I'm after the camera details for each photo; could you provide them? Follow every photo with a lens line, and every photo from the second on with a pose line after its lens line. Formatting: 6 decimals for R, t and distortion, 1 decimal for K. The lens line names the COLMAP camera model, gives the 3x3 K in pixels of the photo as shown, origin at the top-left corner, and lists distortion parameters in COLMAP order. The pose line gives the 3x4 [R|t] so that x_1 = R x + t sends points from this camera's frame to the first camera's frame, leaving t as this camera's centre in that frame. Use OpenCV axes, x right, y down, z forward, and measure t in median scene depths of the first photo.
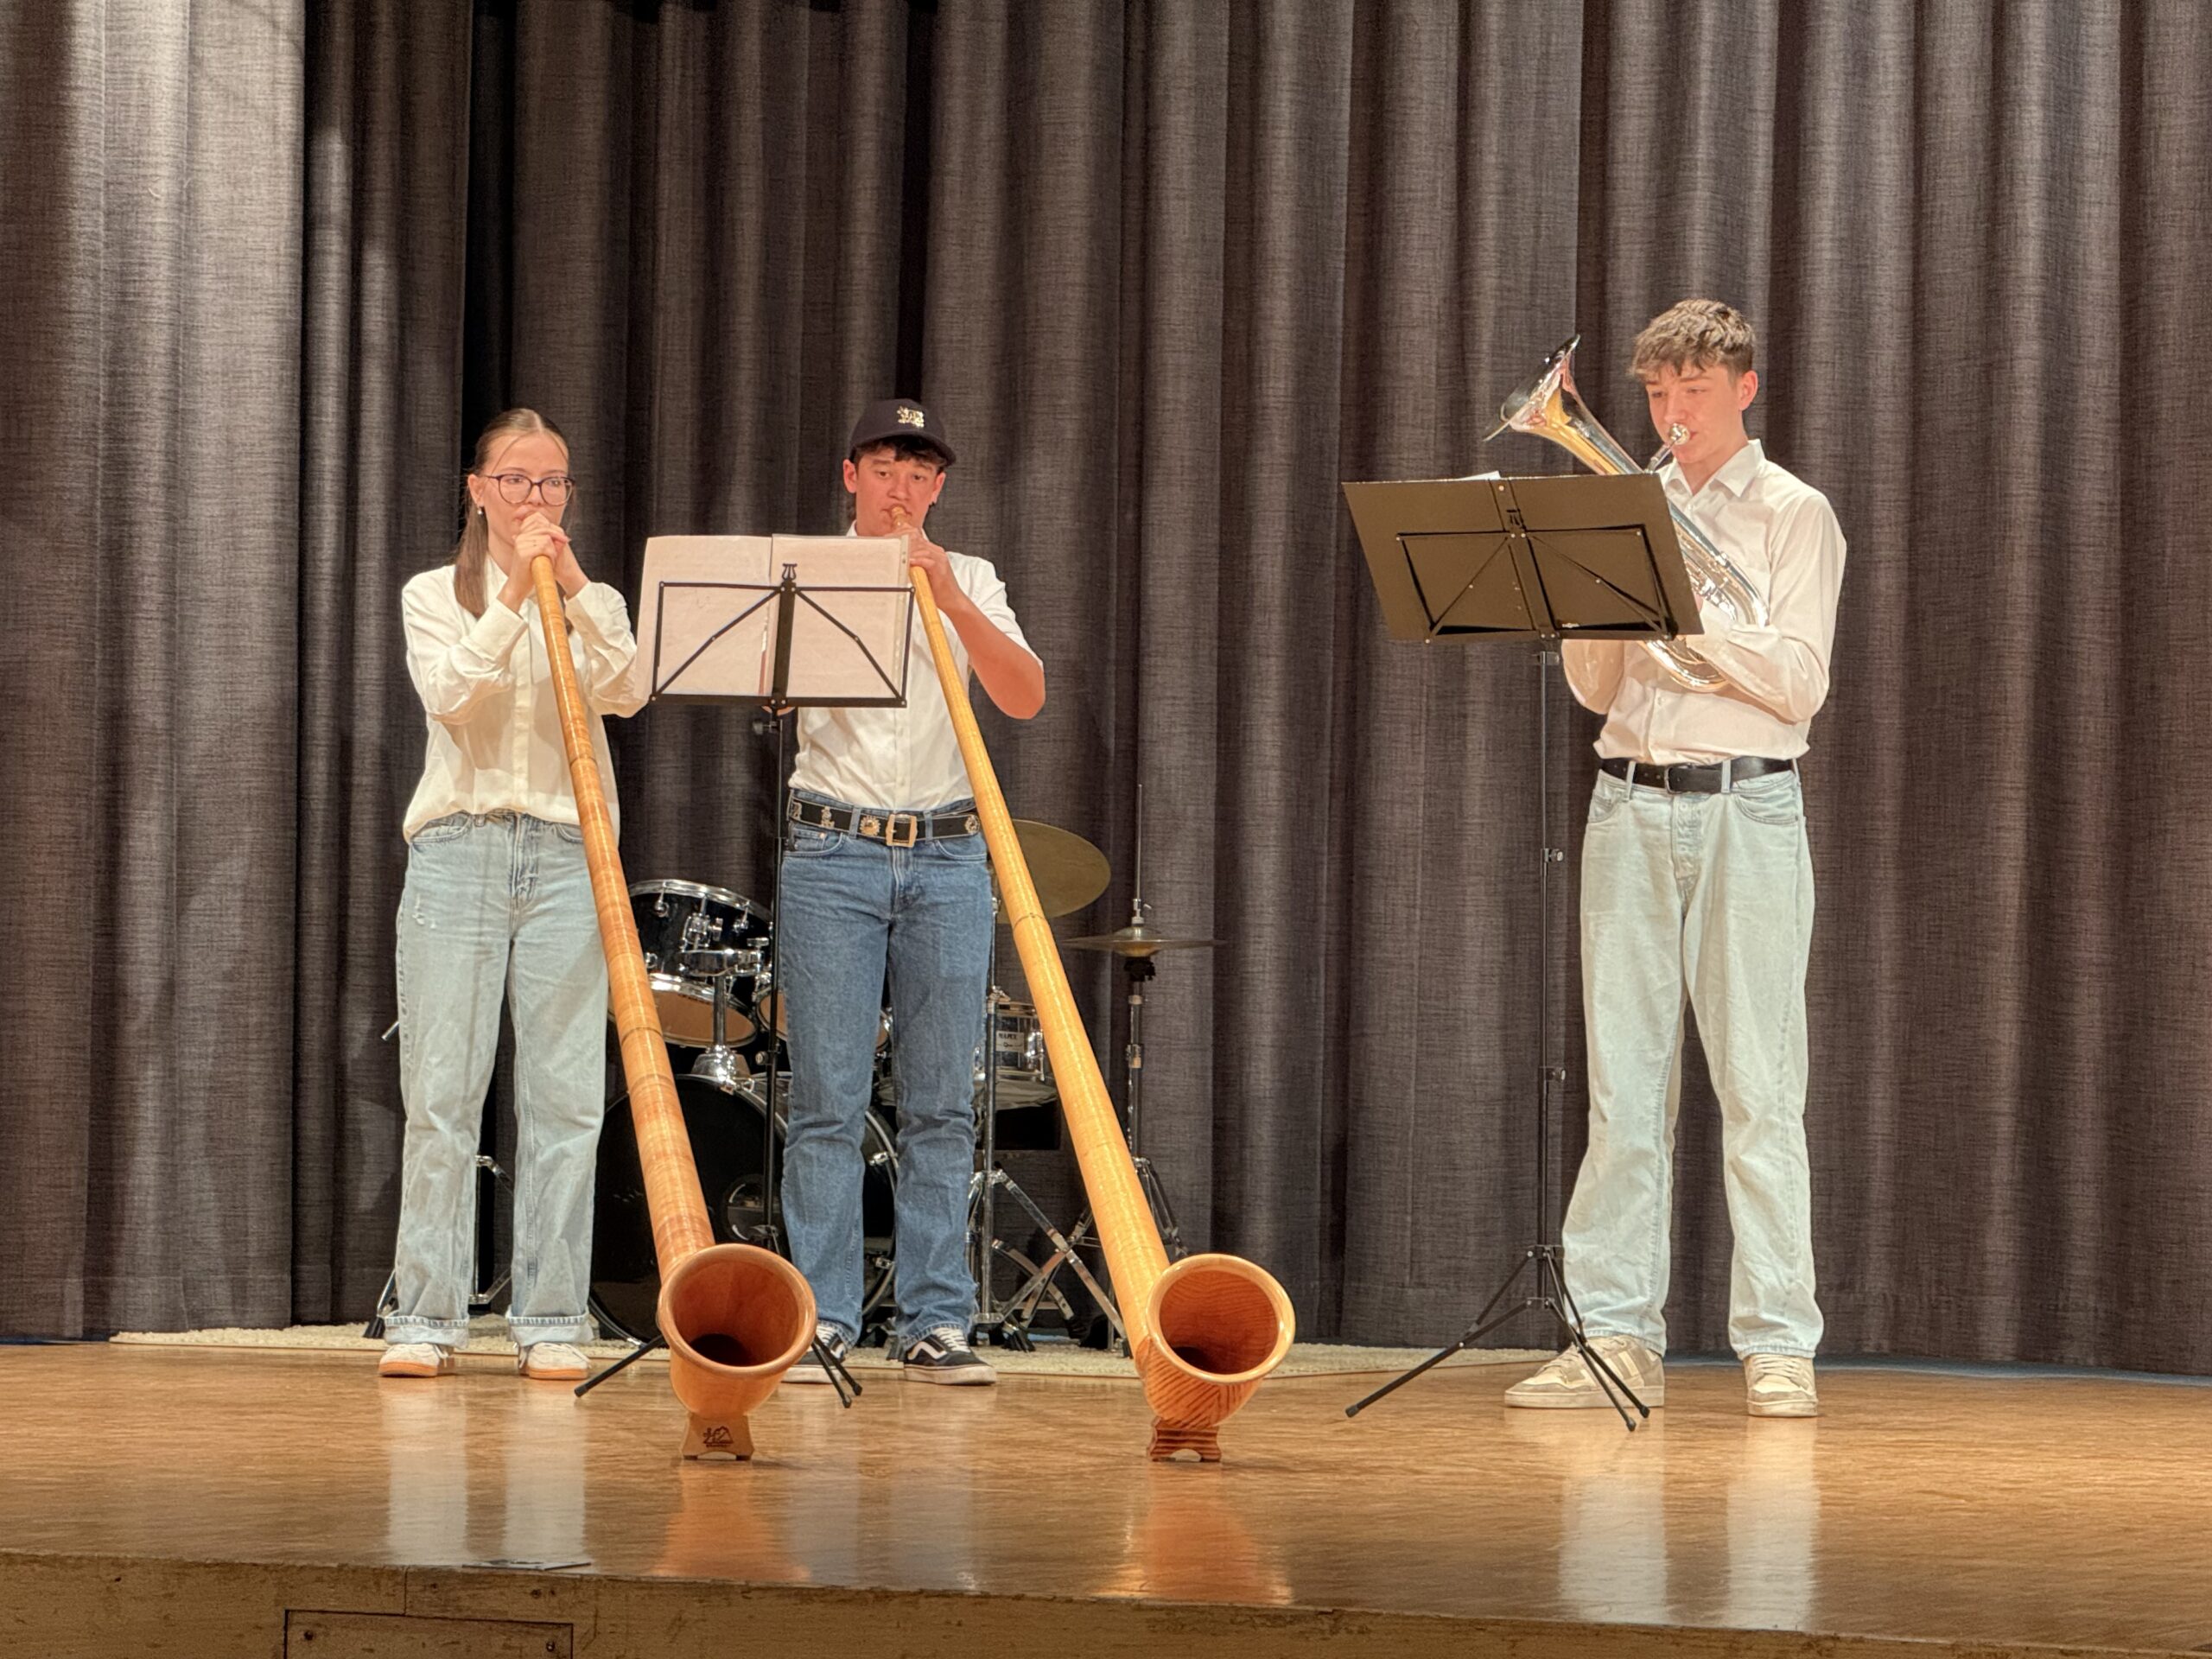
lens RADIAL K [[8025.4, 0, 1022.7], [0, 8025.4, 797.4], [0, 0, 1]] dist [0.258418, 0.000000]
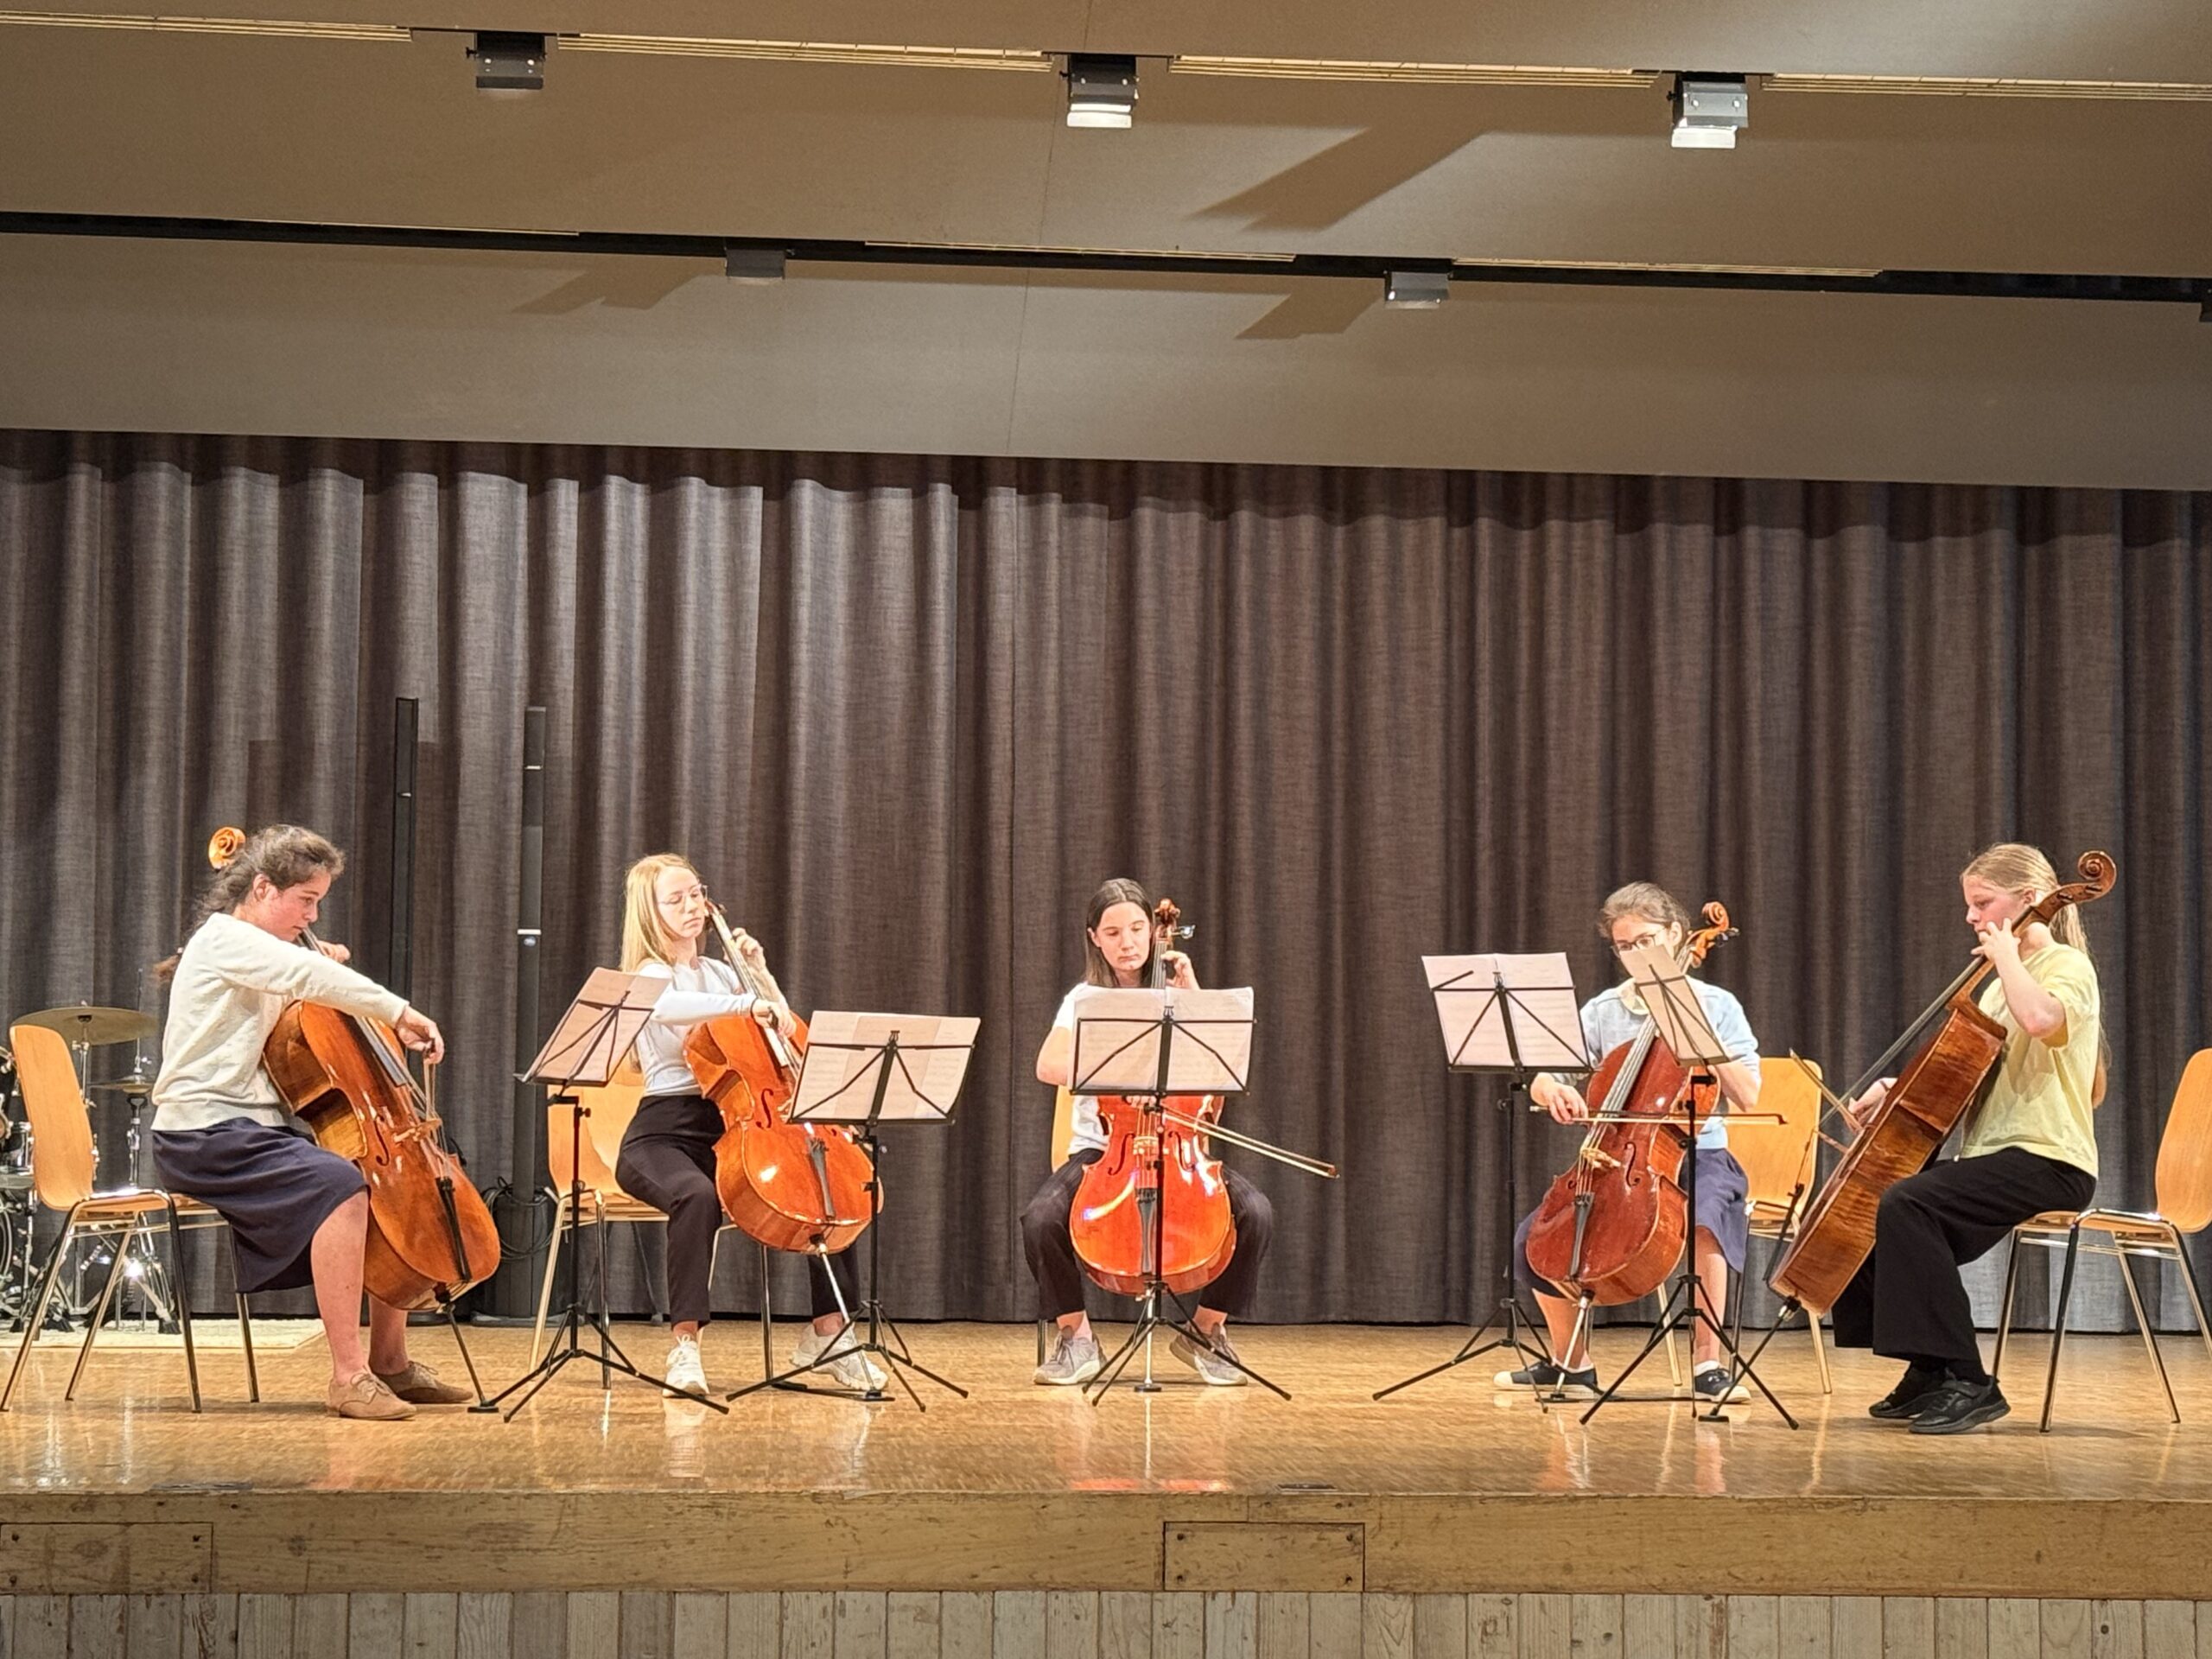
lens RADIAL K [[4553.8, 0, 1122.0], [0, 4553.8, 838.2], [0, 0, 1]] dist [0.146623, 0.000000]
pose [[0.864666, 0.025963, 0.501675, -0.311535], [-0.013945, 0.999519, -0.027693, -0.005672], [-0.502153, 0.016949, 0.864613, 0.118793]]
